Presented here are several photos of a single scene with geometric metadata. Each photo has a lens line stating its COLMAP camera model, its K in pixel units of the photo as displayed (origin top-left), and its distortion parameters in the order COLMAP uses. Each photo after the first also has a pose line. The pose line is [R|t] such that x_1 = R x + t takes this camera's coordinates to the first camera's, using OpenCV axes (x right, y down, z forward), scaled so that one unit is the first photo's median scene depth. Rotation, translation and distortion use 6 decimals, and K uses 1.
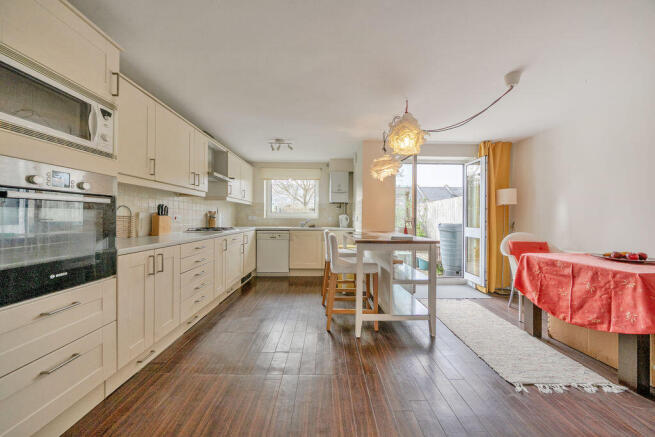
lens RADIAL K [[229.1, 0, 324.9], [0, 229.1, 217.3], [0, 0, 1]] dist [-0.001252, -0.000189]
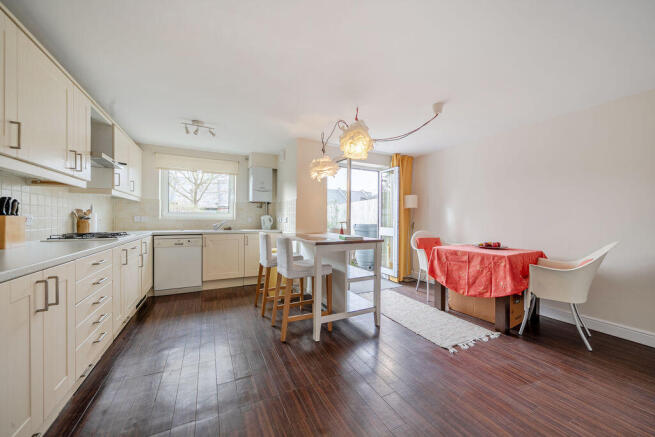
lens RADIAL K [[245.1, 0, 325.5], [0, 245.1, 219.9], [0, 0, 1]] dist [-0.000722, -0.000439]
pose [[0.897473, -0.003089, 0.441059, -0.202970], [-0.000468, 0.999968, 0.007954, -0.001425], [-0.441069, -0.007345, 0.897443, 0.035915]]
